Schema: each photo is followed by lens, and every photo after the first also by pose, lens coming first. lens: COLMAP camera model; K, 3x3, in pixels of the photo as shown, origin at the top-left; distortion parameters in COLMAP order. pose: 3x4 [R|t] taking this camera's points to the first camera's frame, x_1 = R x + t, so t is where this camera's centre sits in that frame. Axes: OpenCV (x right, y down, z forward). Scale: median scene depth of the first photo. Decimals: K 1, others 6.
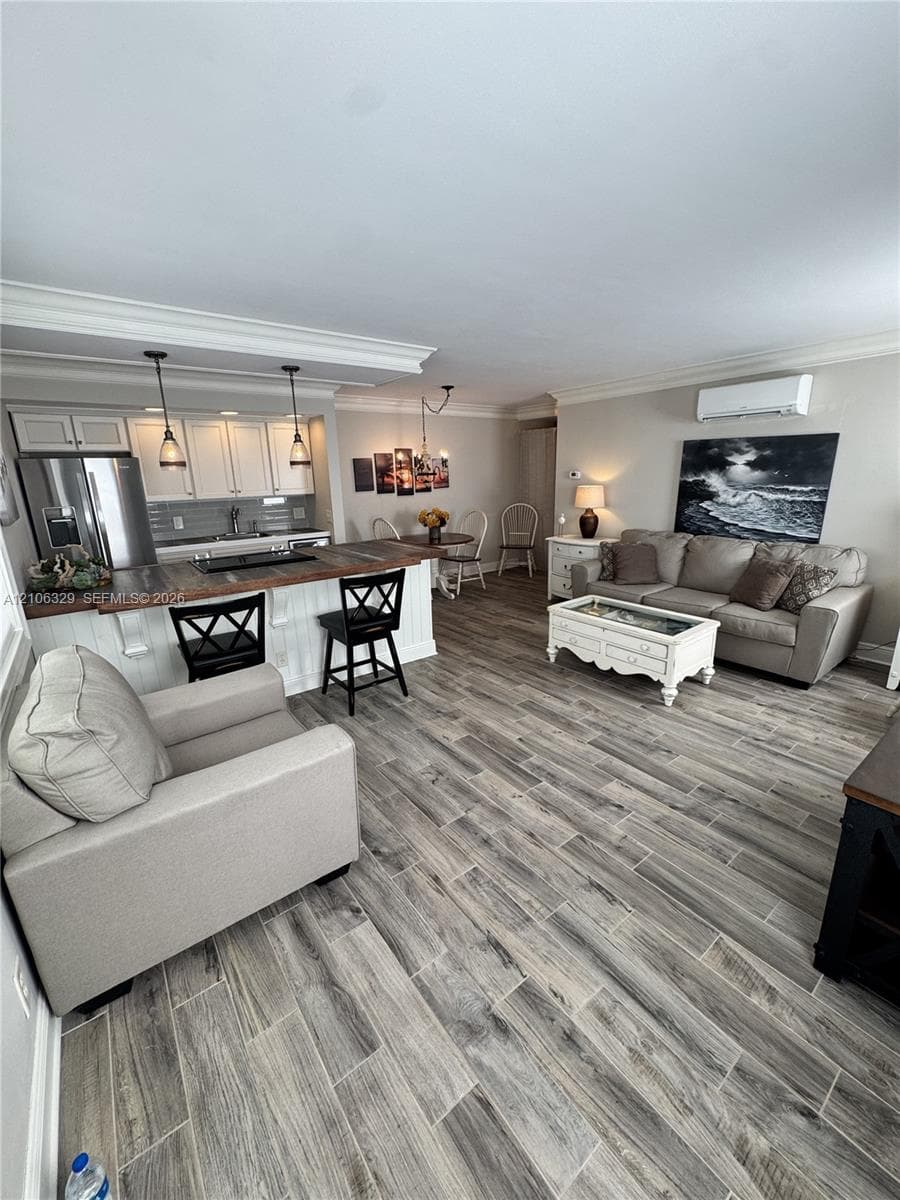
lens RADIAL K [[480.9, 0, 449.9], [0, 480.9, 598.2], [0, 0, 1]] dist [-0.001160, 0.000011]
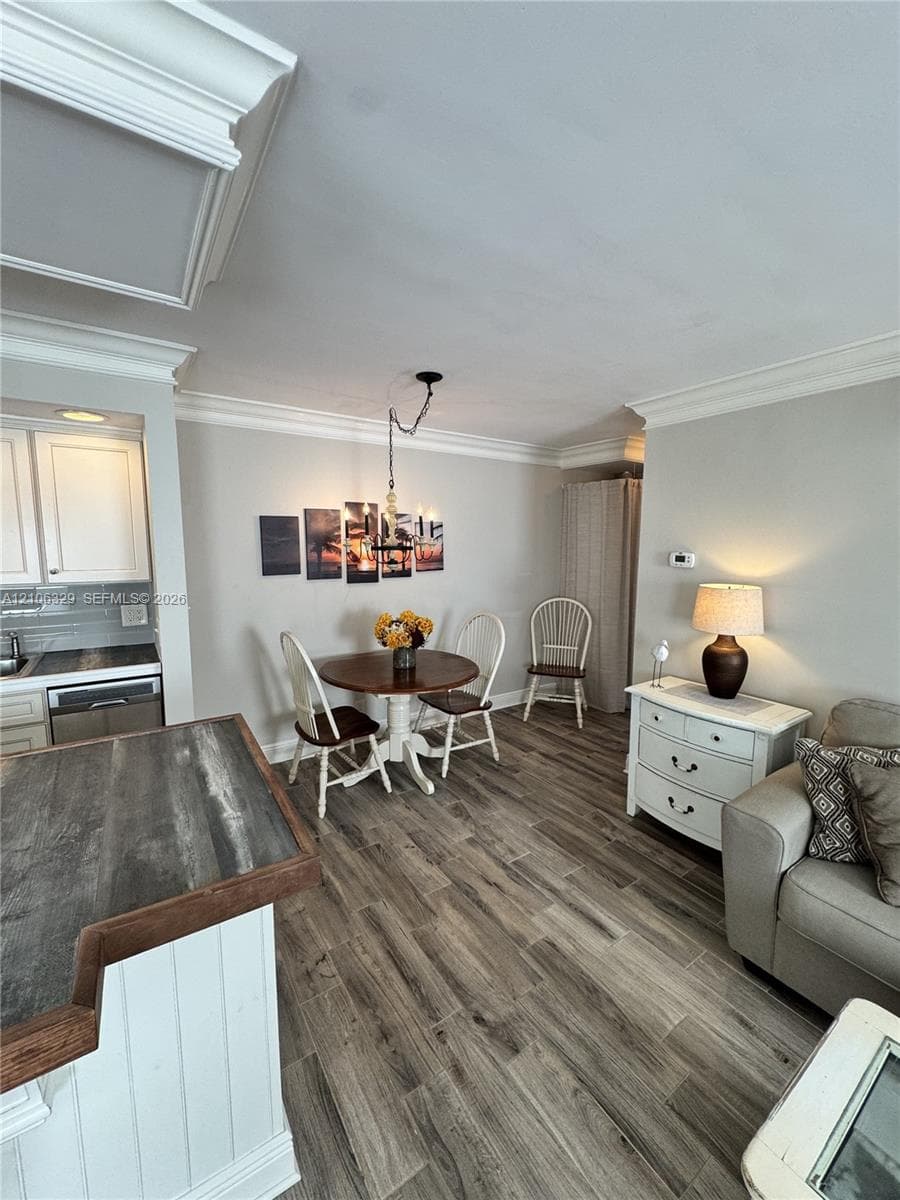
lens RADIAL K [[480.9, 0, 452.1], [0, 480.9, 600.6], [0, 0, 1]] dist [-0.001160, 0.000011]
pose [[0.998025, 0.038288, -0.049799, 0.043861], [-0.044705, 0.989853, -0.134881, -0.126101], [0.044129, 0.136841, 0.989610, 0.463371]]
